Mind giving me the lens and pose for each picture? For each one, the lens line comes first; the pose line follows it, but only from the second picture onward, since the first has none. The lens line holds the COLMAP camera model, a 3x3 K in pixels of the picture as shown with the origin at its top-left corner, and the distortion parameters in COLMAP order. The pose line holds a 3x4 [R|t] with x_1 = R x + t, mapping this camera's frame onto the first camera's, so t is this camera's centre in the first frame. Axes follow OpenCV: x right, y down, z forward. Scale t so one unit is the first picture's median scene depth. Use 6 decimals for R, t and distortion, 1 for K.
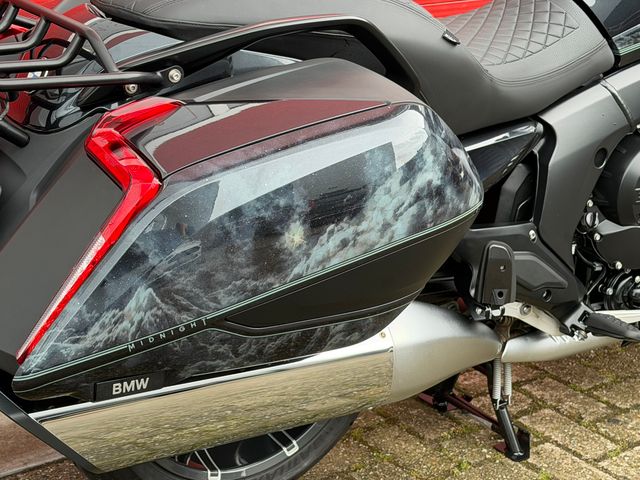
lens RADIAL K [[1332.3, 0, 320.0], [0, 1332.3, 240.0], [0, 0, 1]] dist [0.123090, 0.193265]
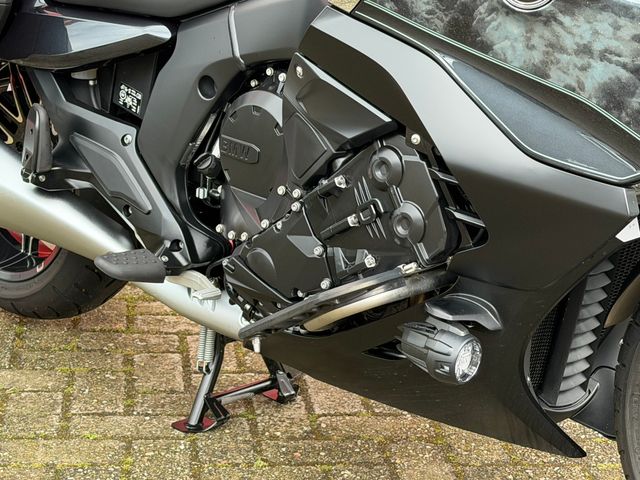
lens RADIAL K [[1442.4, 0, 321.4], [0, 1442.4, 255.5], [0, 0, 1]] dist [0.134398, 0.111874]
pose [[0.237085, 0.243764, -0.940409, 1.559669], [-0.396564, 0.907970, 0.135378, -0.162299], [0.886864, 0.340837, 0.311934, 1.102969]]
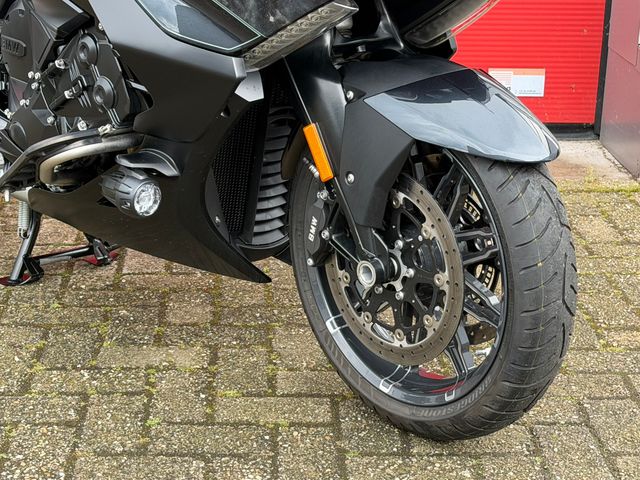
lens RADIAL K [[1424.7, 0, 323.2], [0, 1424.7, 243.8], [0, 0, 1]] dist [0.124525, 0.189162]
pose [[0.180980, 0.259347, -0.948676, 1.930047], [-0.378133, 0.908807, 0.176311, -0.253959], [0.907889, 0.326817, 0.262543, 1.364851]]
